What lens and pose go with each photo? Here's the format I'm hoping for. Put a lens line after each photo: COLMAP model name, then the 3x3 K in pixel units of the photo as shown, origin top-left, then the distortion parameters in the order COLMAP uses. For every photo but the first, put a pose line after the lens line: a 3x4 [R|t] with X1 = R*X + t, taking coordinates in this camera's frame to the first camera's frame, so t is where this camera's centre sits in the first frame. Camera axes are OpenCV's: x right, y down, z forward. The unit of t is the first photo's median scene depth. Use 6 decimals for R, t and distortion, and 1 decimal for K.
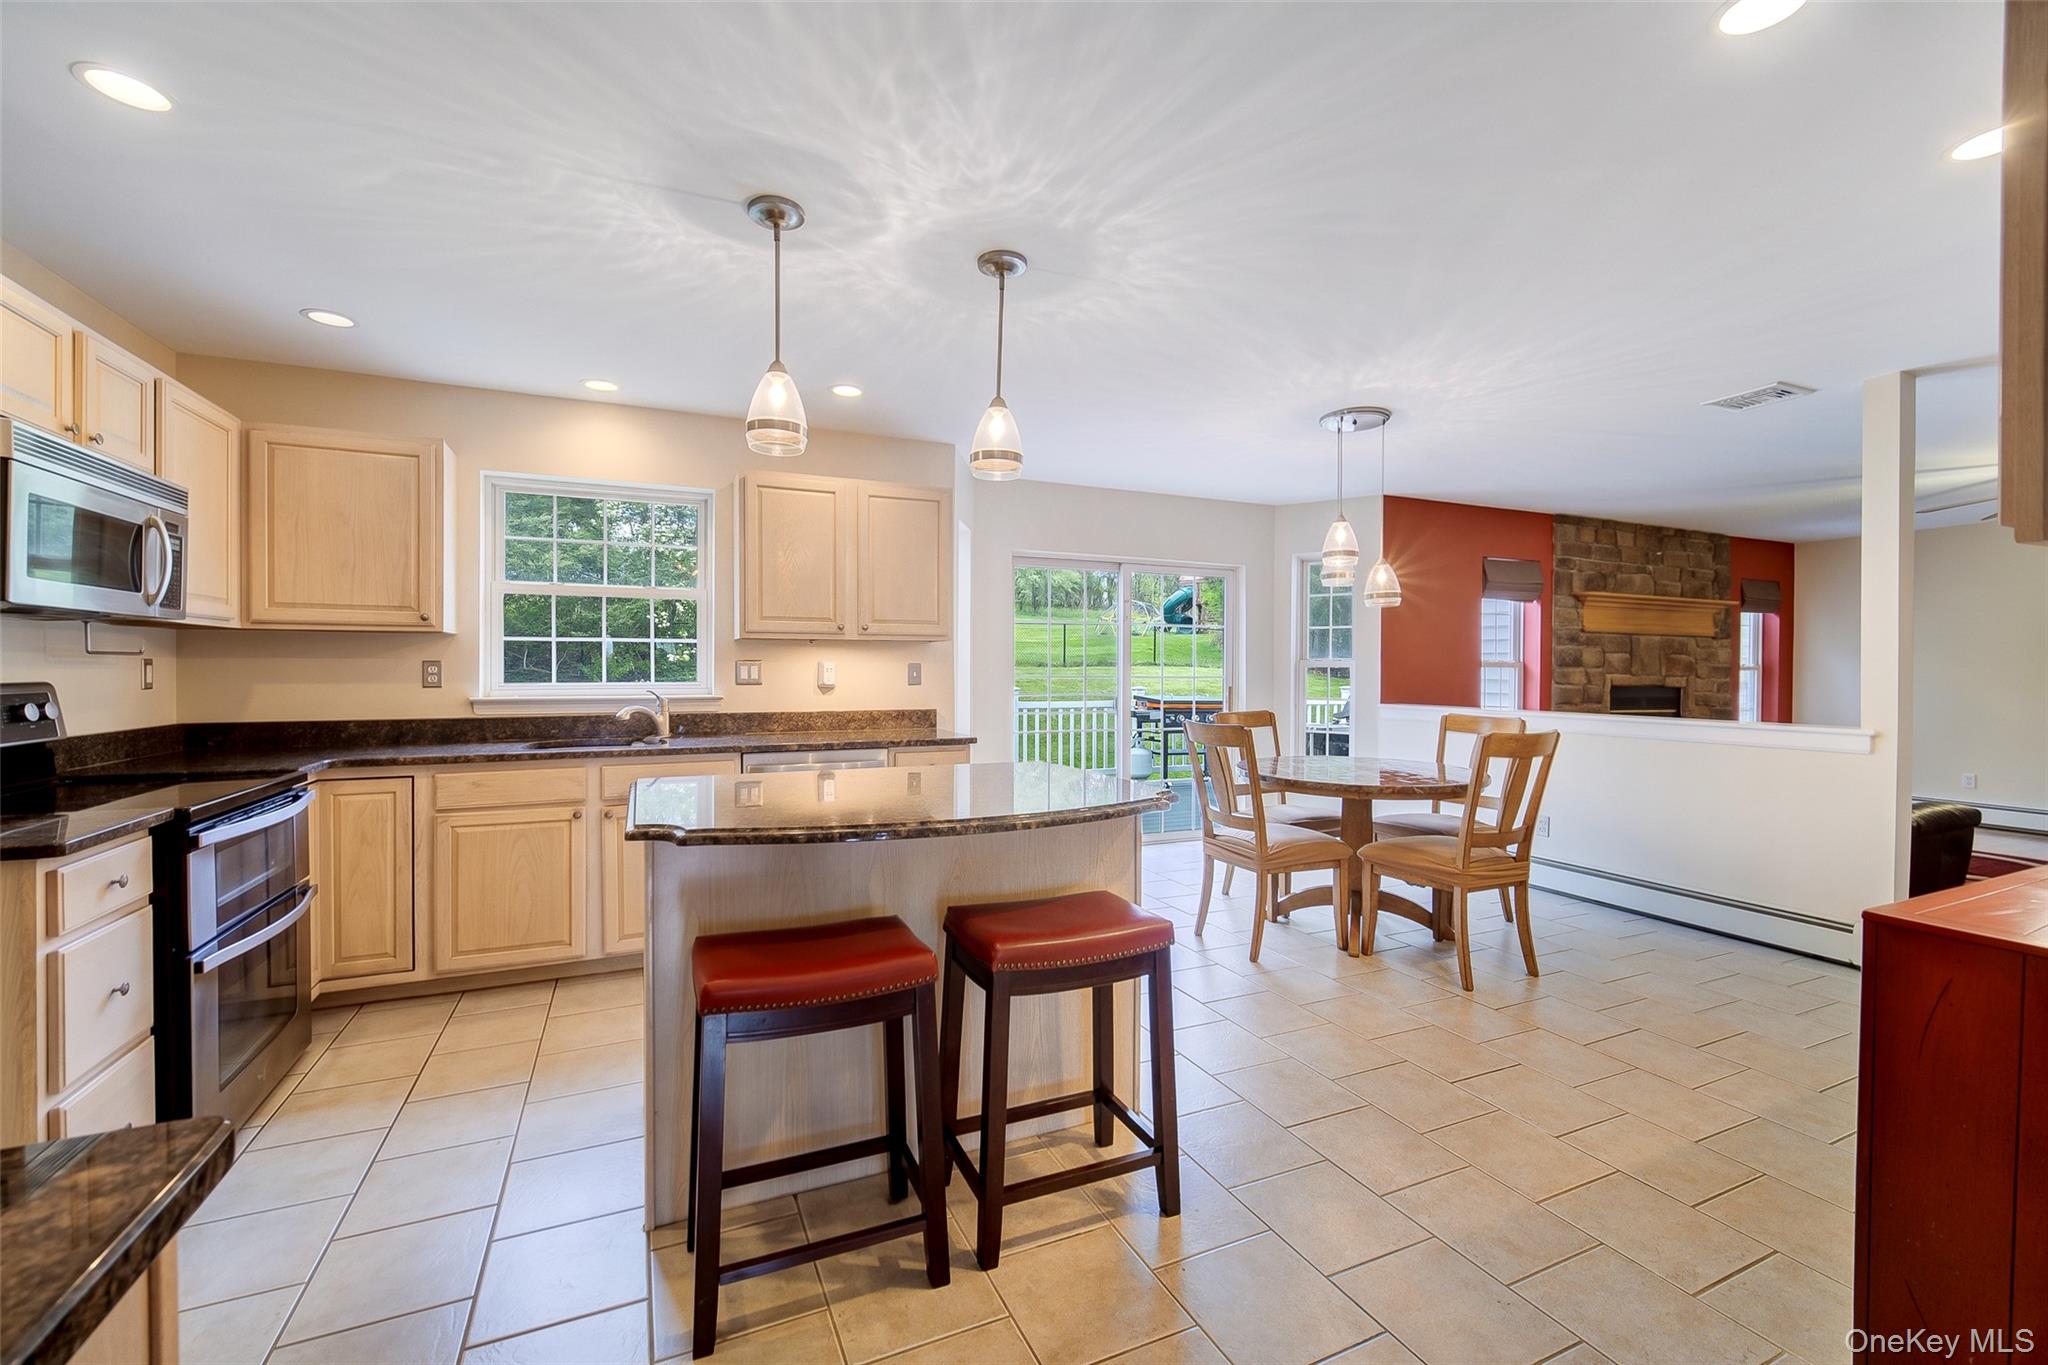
lens RADIAL K [[832.2, 0, 1041.4], [0, 832.2, 677.9], [0, 0, 1]] dist [-0.000137, -0.000439]
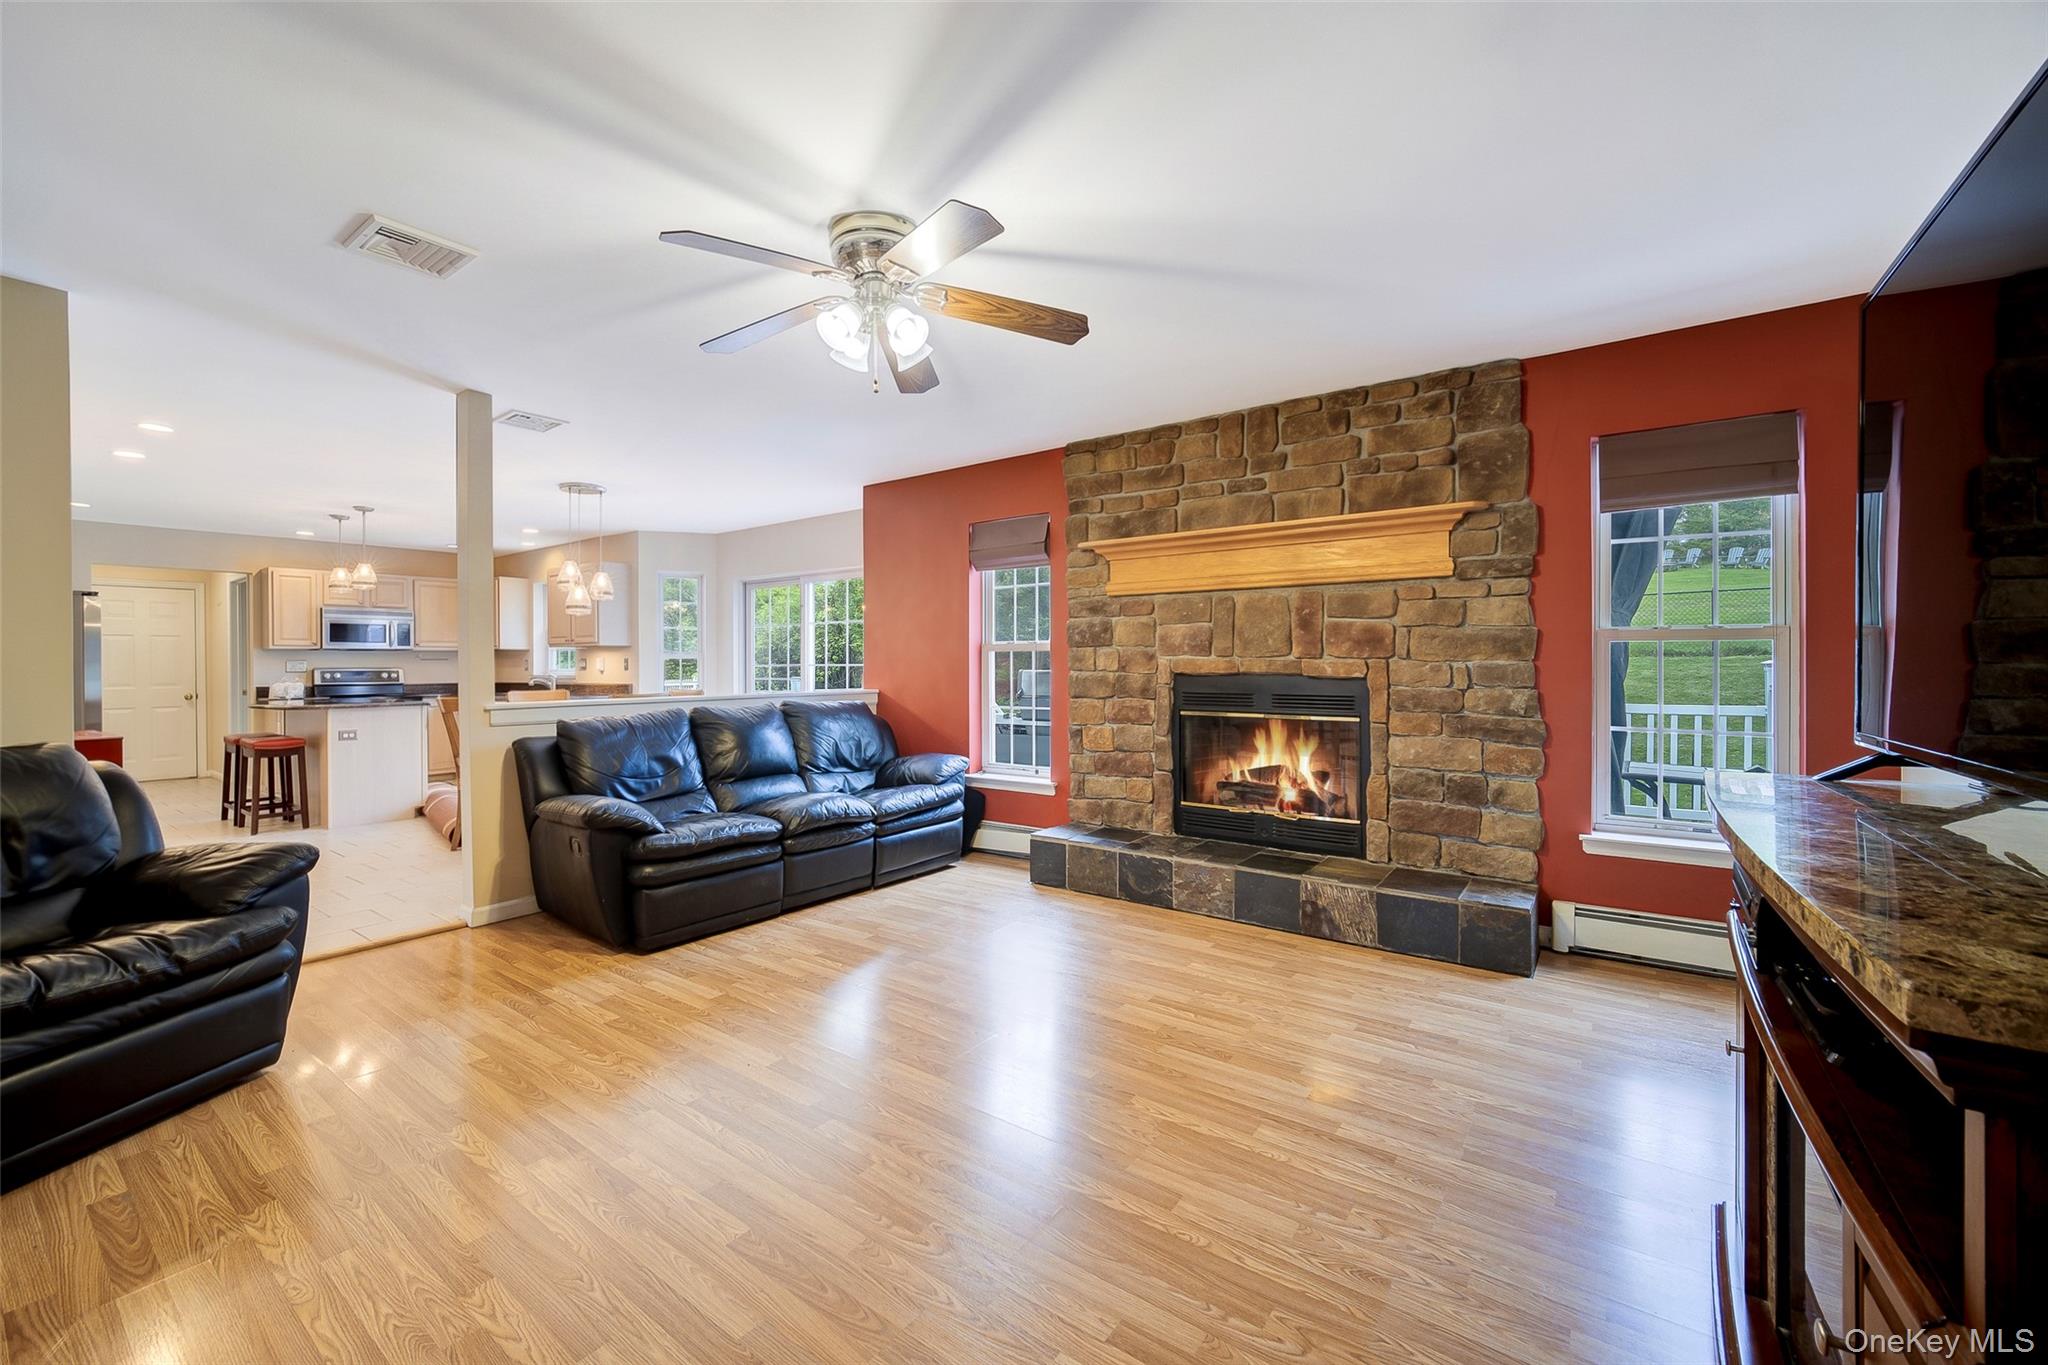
lens RADIAL K [[843.4, 0, 1013.3], [0, 843.4, 662.0], [0, 0, 1]] dist [0.002008, -0.008167]
pose [[0.481526, -0.011134, -0.876361, 2.187874], [-0.001089, 0.999911, -0.013303, 0.017396], [0.876431, 0.007360, 0.481471, 1.016315]]
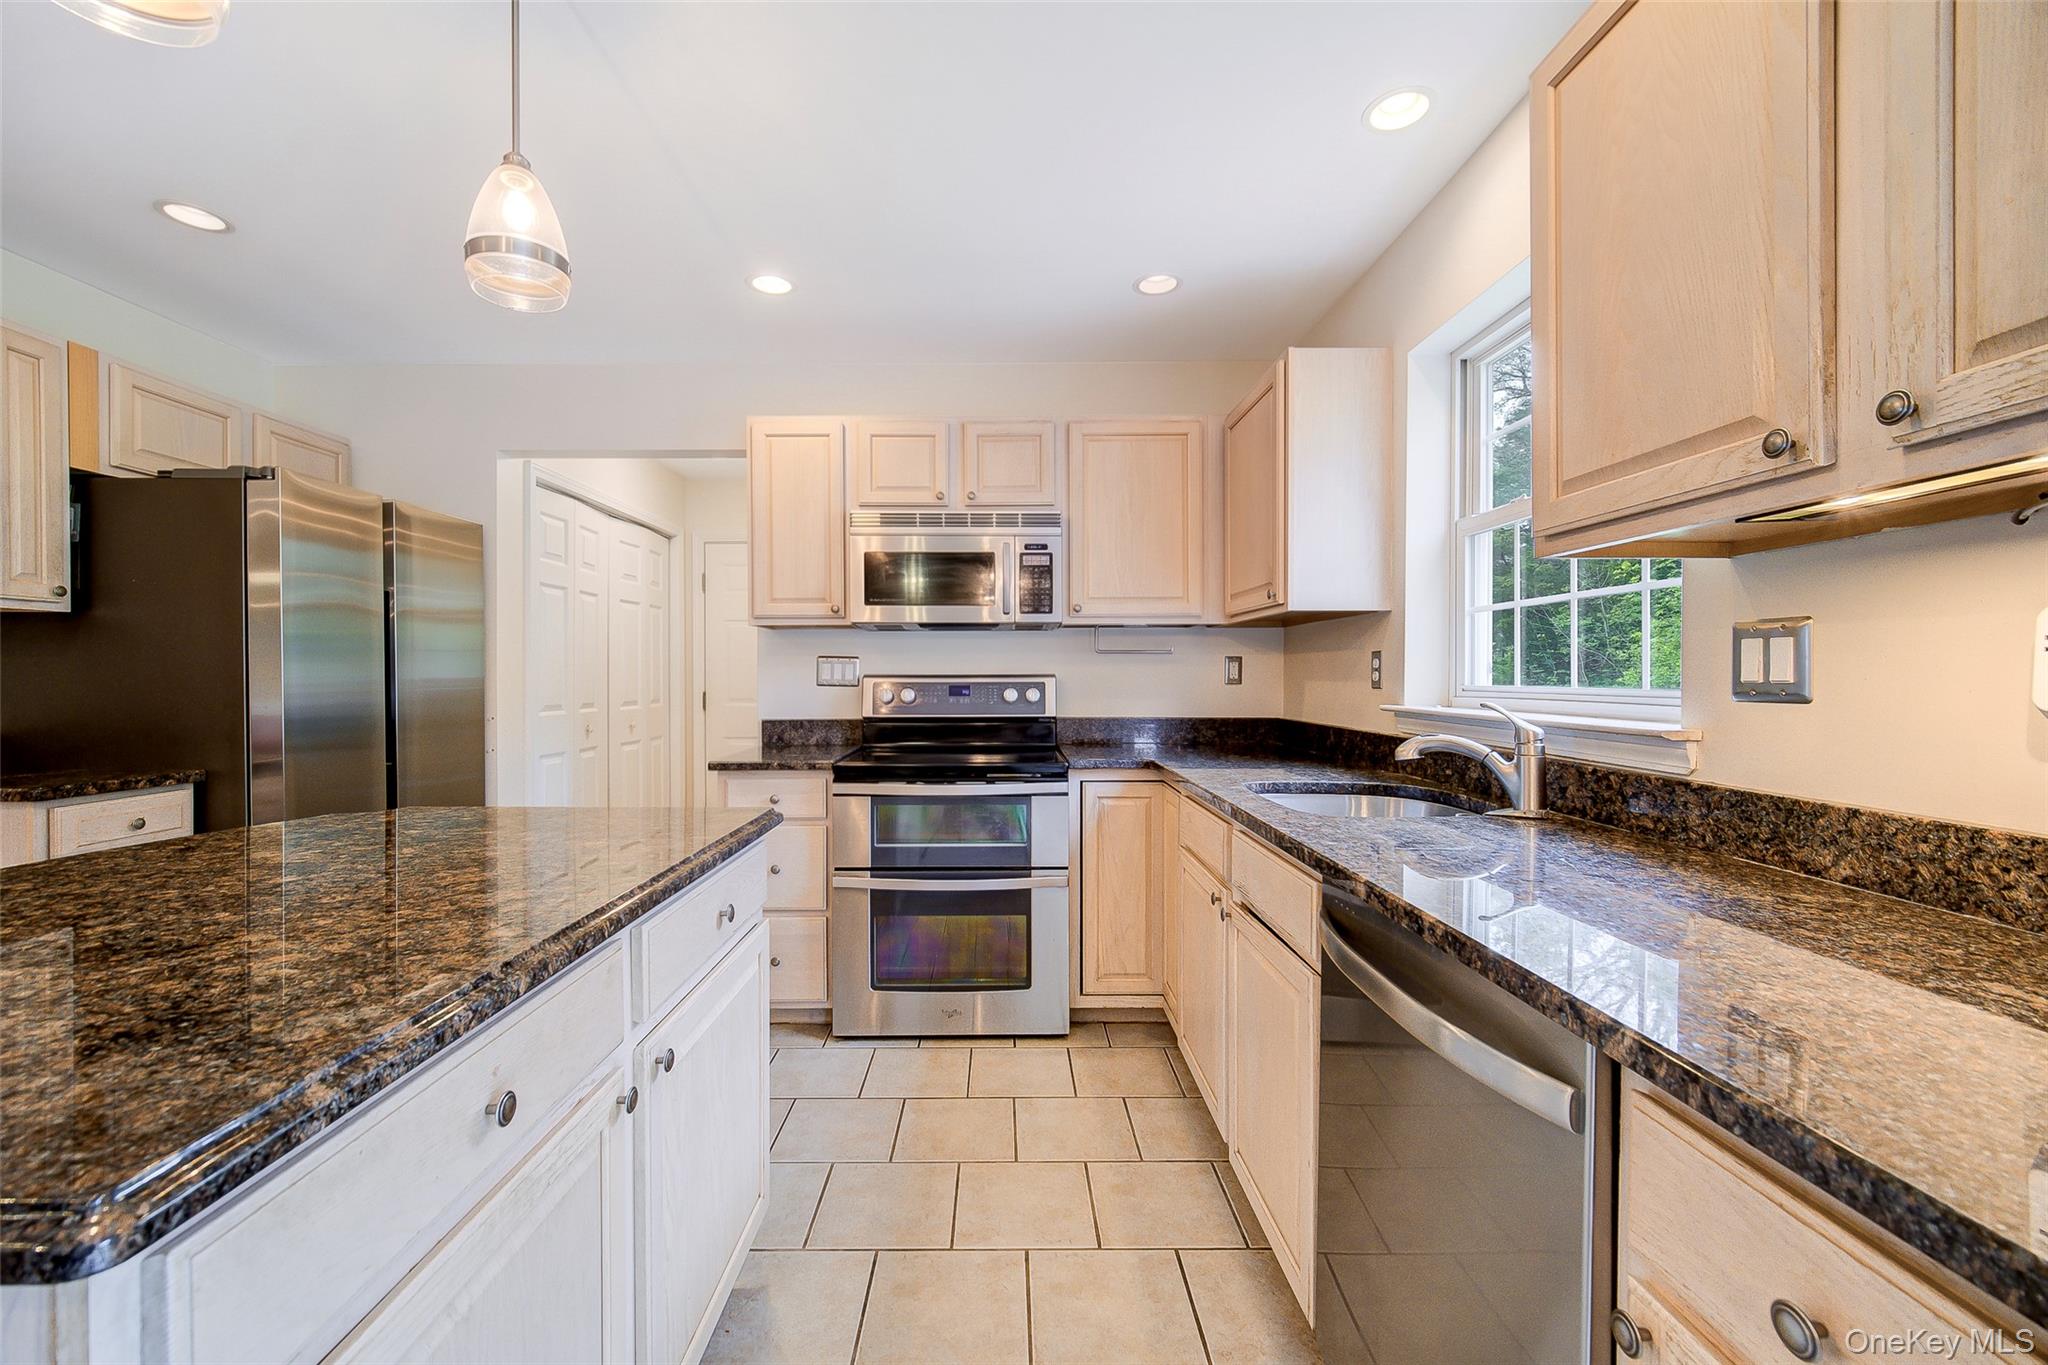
lens RADIAL K [[810.2, 0, 1006.1], [0, 810.2, 679.8], [0, 0, 1]] dist [-0.000458, 0.000109]
pose [[-0.410497, 0.001989, -0.911860, 0.036938], [-0.013386, 0.999877, 0.008207, 0.002285], [0.911764, 0.015575, -0.410420, 0.951171]]
